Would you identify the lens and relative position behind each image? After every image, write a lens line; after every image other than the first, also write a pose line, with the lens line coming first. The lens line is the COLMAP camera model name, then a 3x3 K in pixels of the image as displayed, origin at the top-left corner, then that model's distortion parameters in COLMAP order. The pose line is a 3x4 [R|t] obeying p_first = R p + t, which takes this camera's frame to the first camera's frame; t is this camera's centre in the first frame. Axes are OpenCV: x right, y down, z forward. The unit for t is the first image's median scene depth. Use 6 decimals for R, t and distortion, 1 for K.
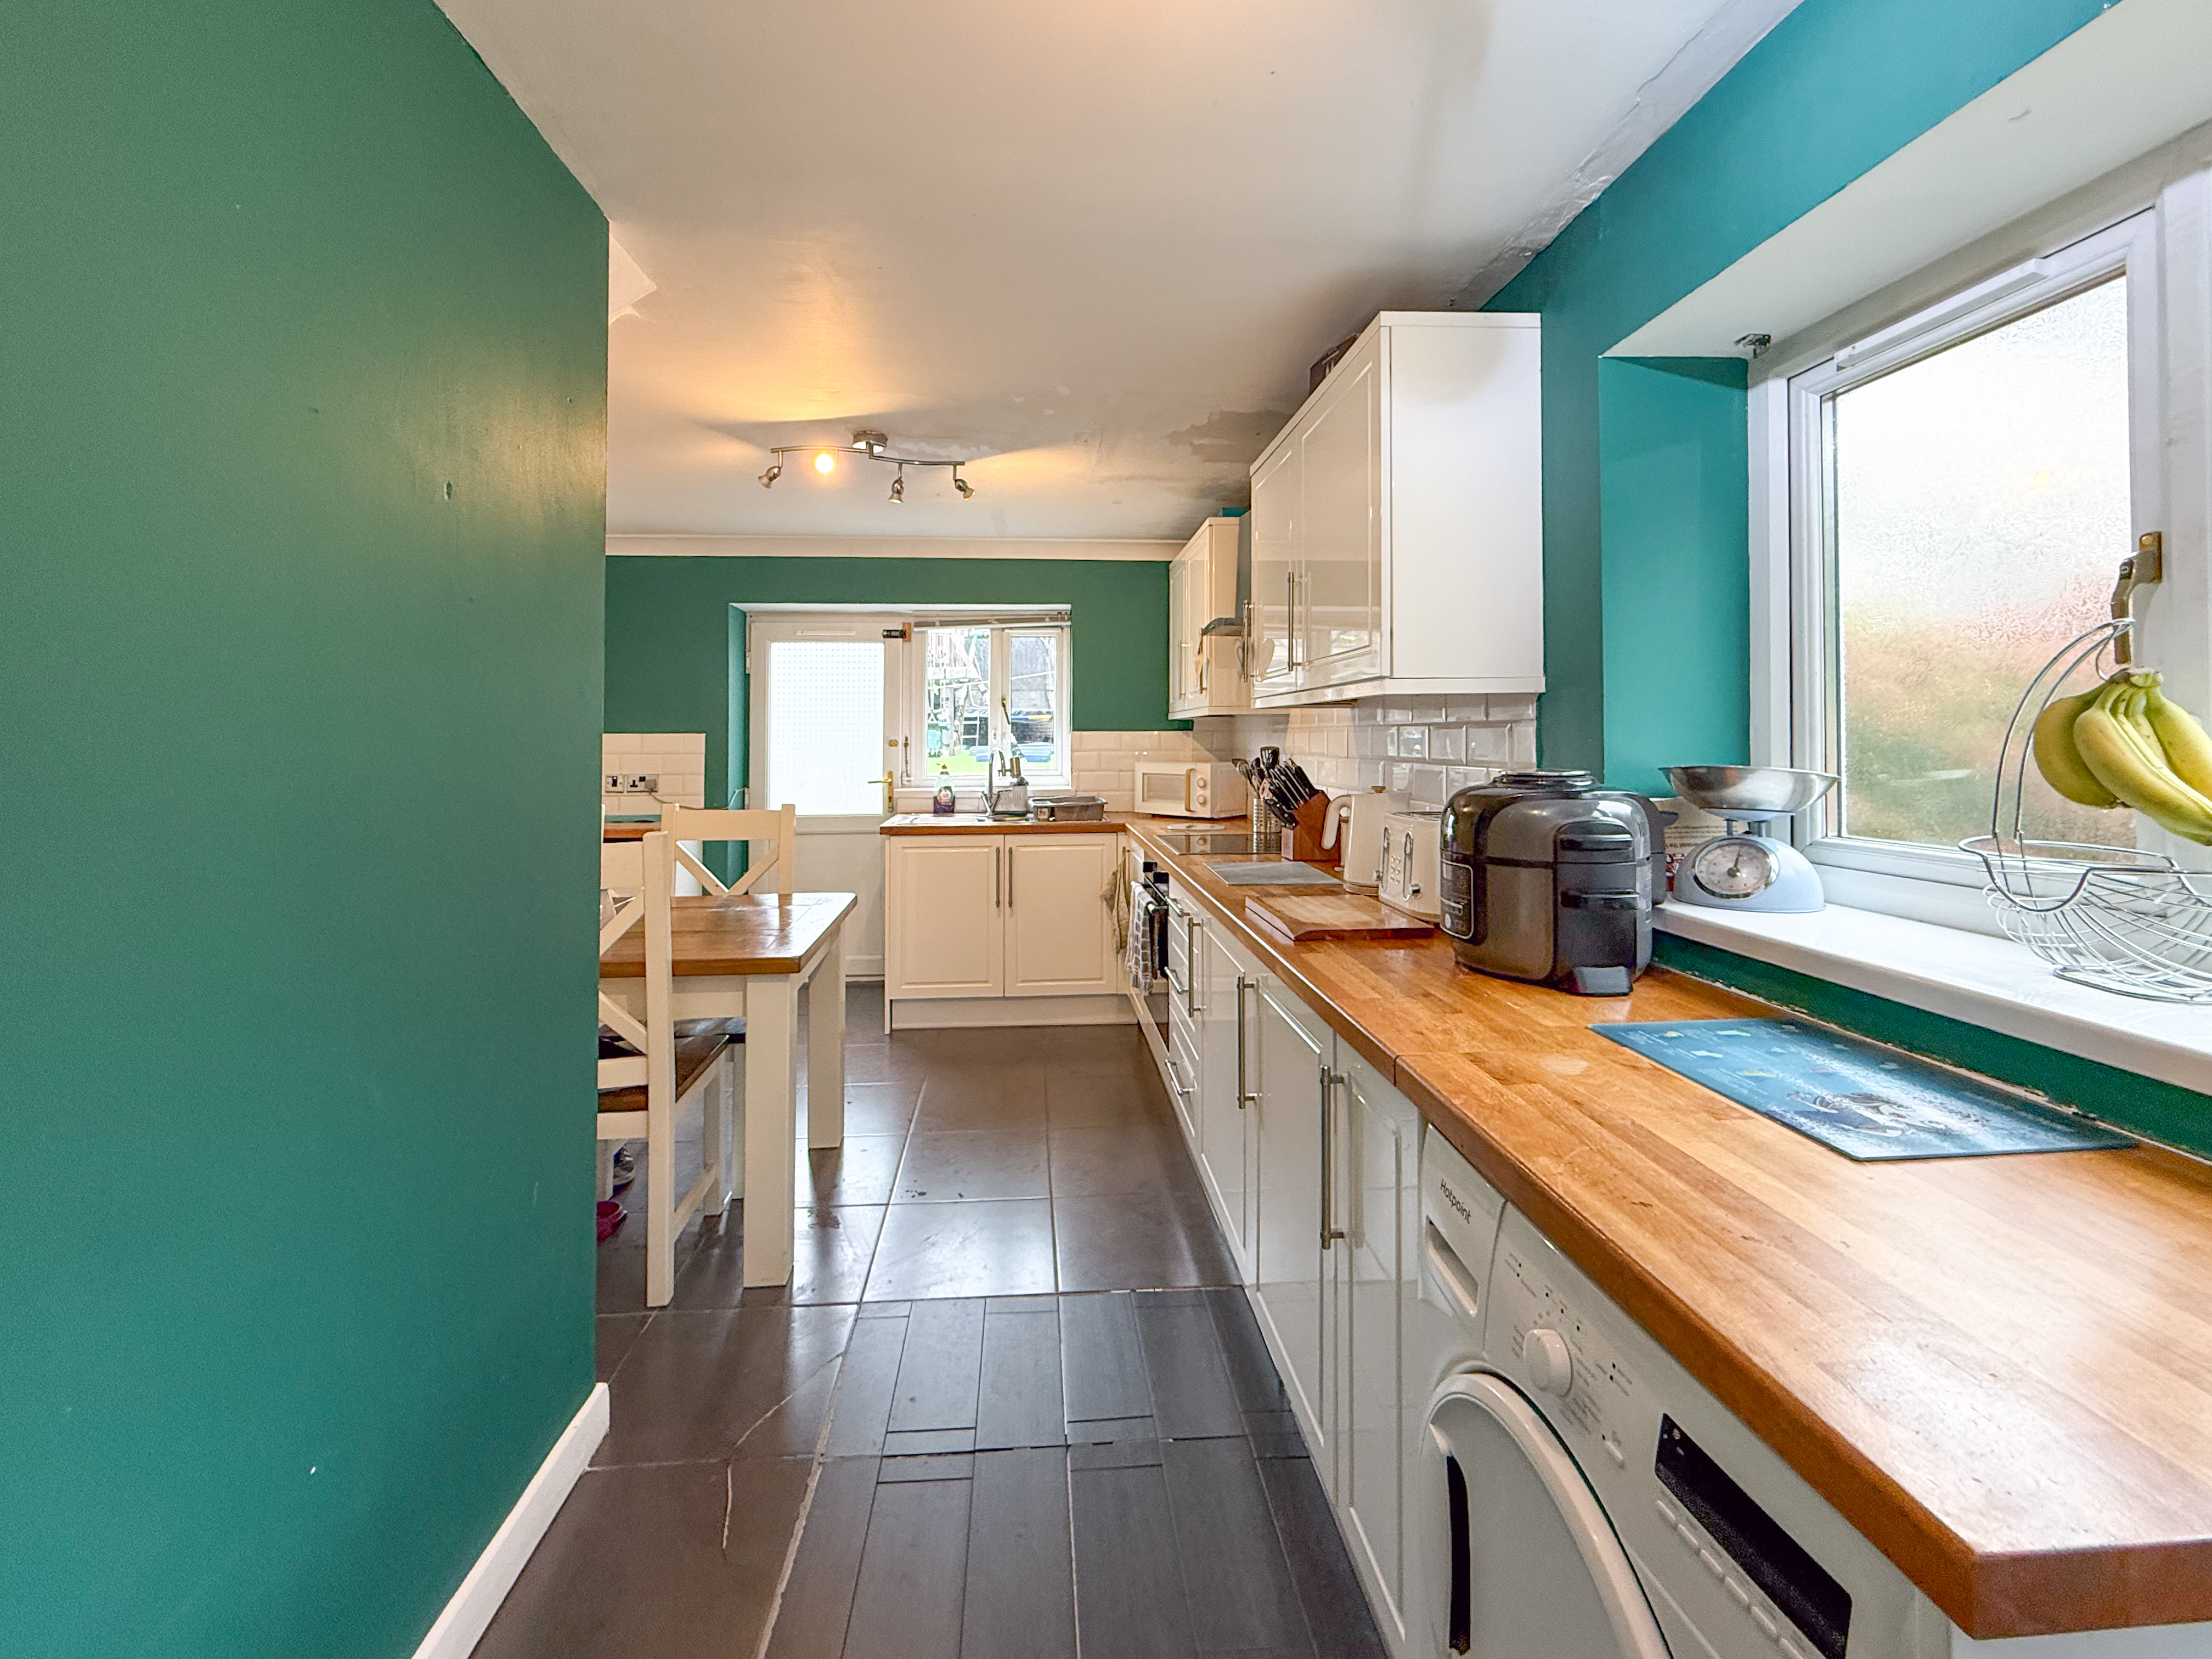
lens RADIAL K [[922.1, 0, 1094.7], [0, 922.1, 730.9], [0, 0, 1]] dist [0.000556, 0.000196]
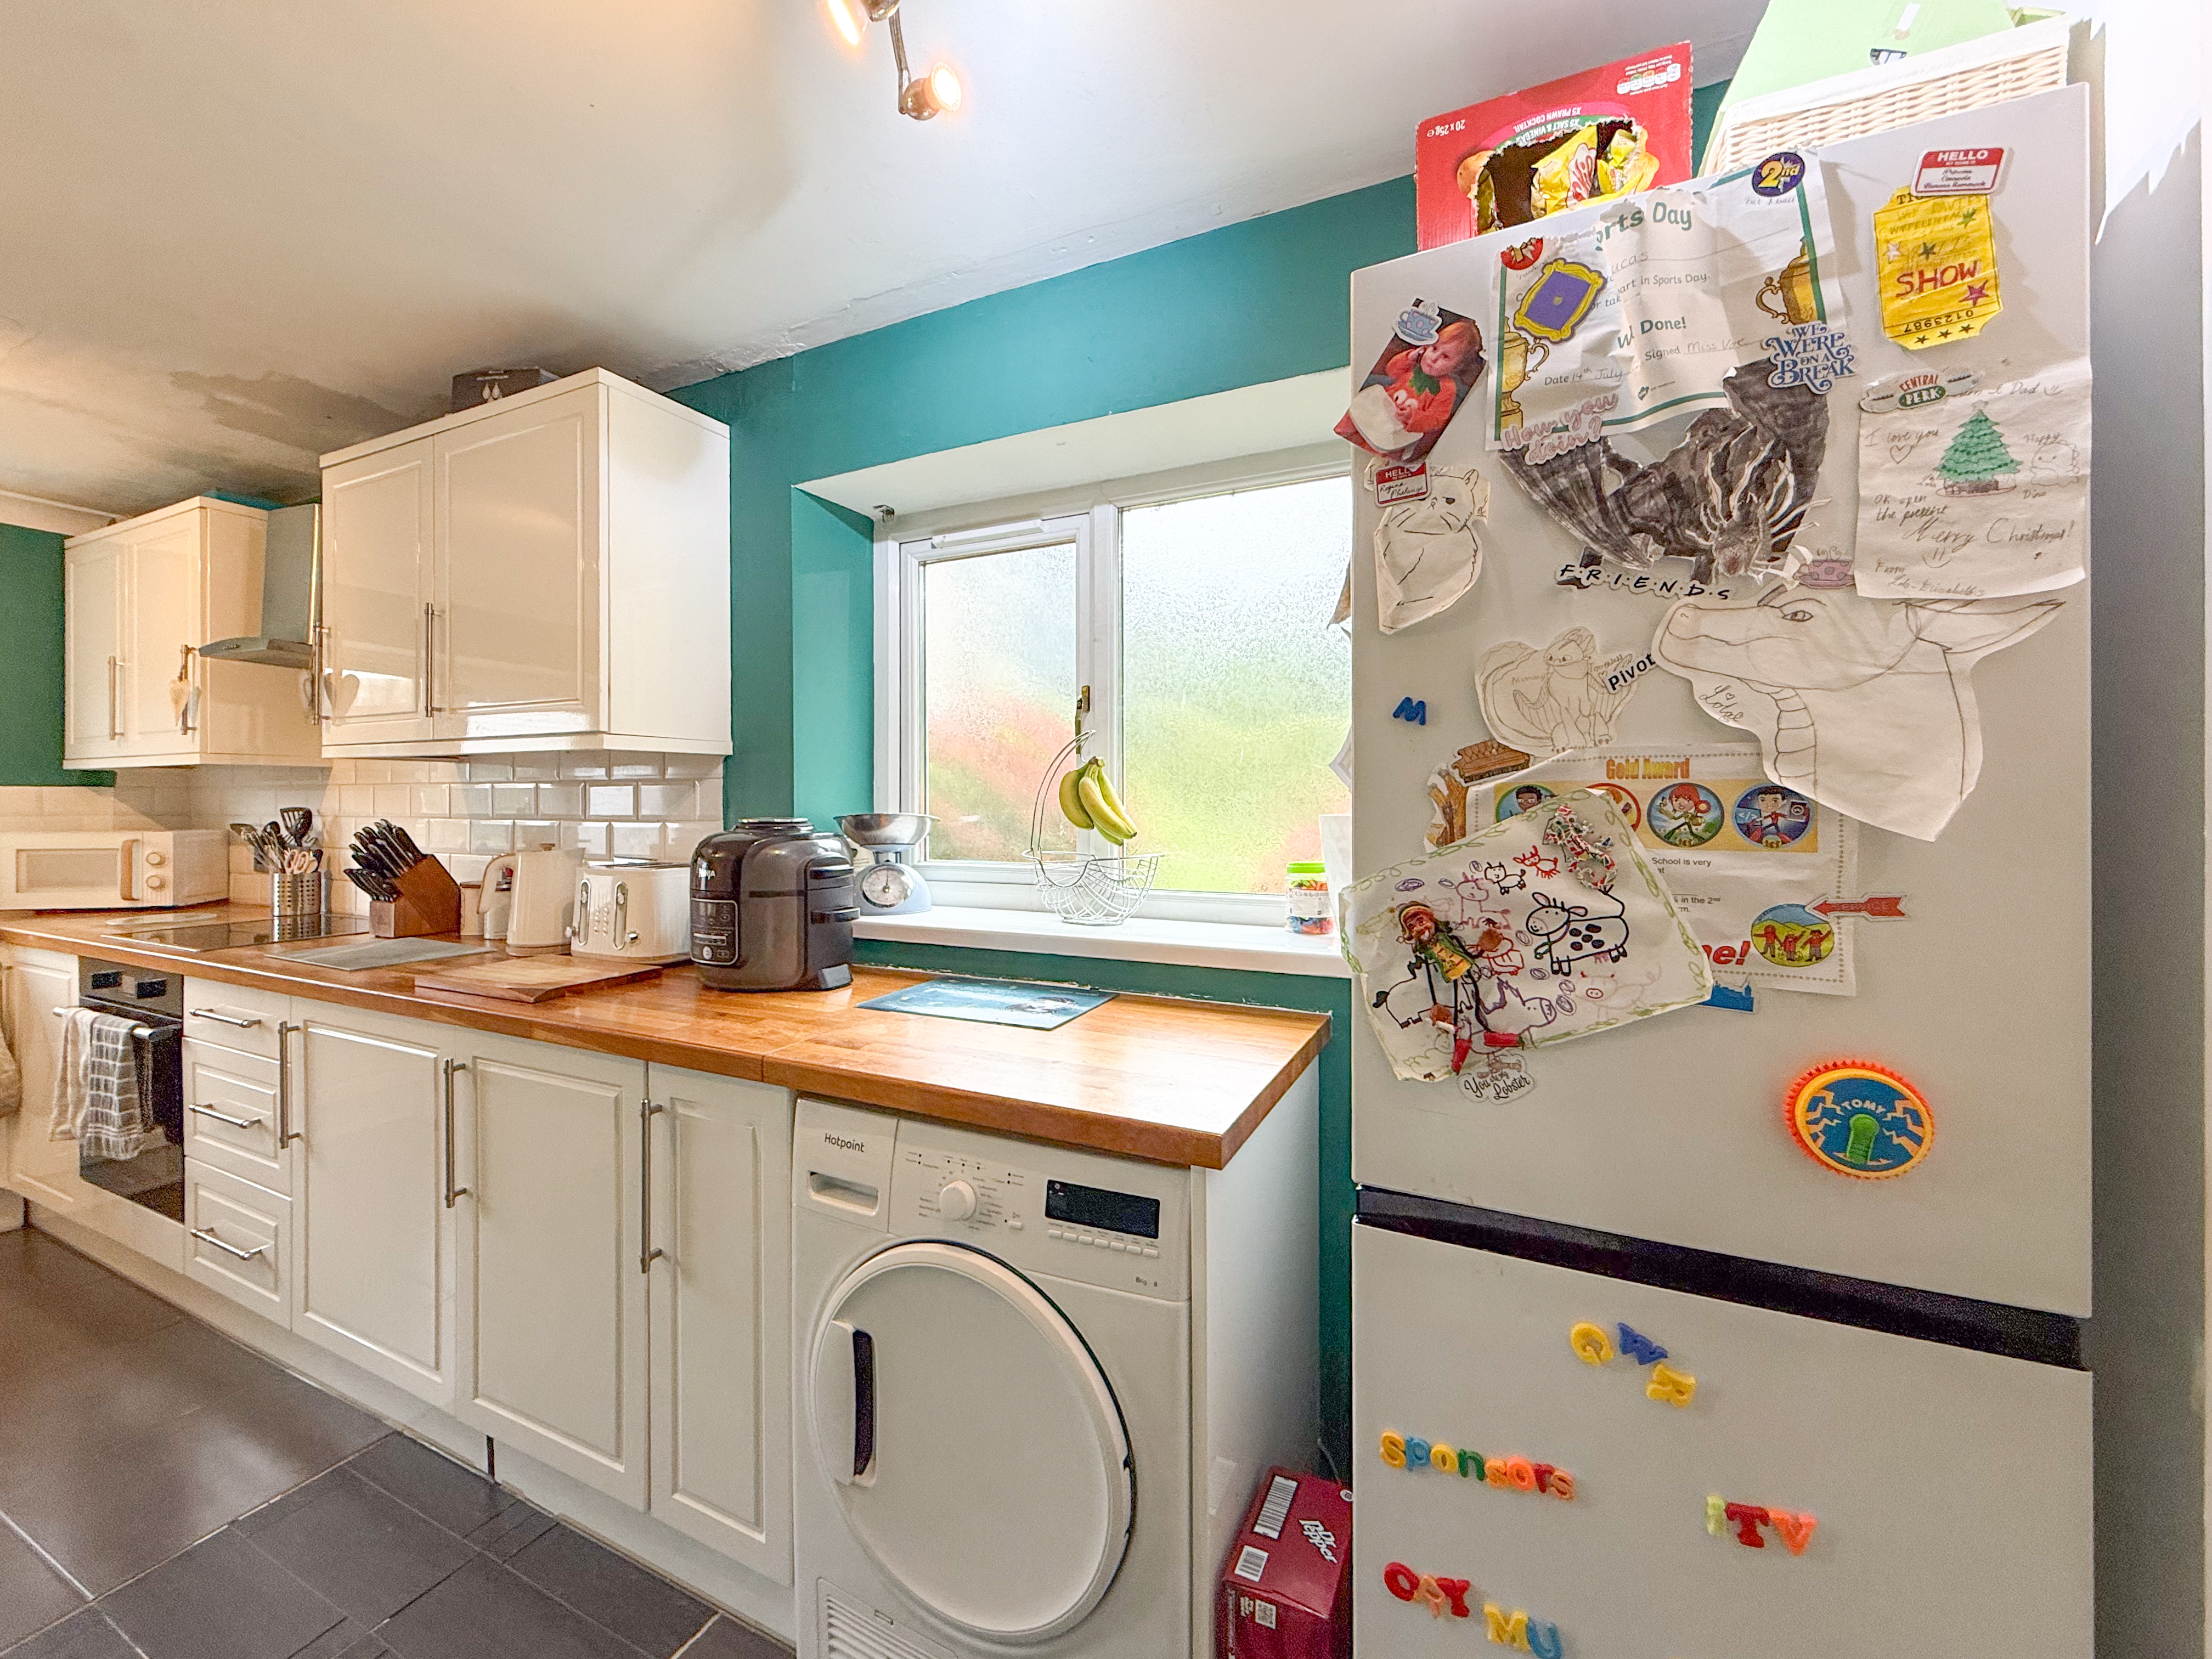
lens RADIAL K [[891.4, 0, 1094.4], [0, 891.4, 811.5], [0, 0, 1]] dist [-0.000375, -0.000308]
pose [[0.503486, -0.005277, 0.863987, -0.155318], [-0.007324, 0.999919, 0.010375, 0.008995], [-0.863972, -0.011551, 0.503407, 0.022487]]
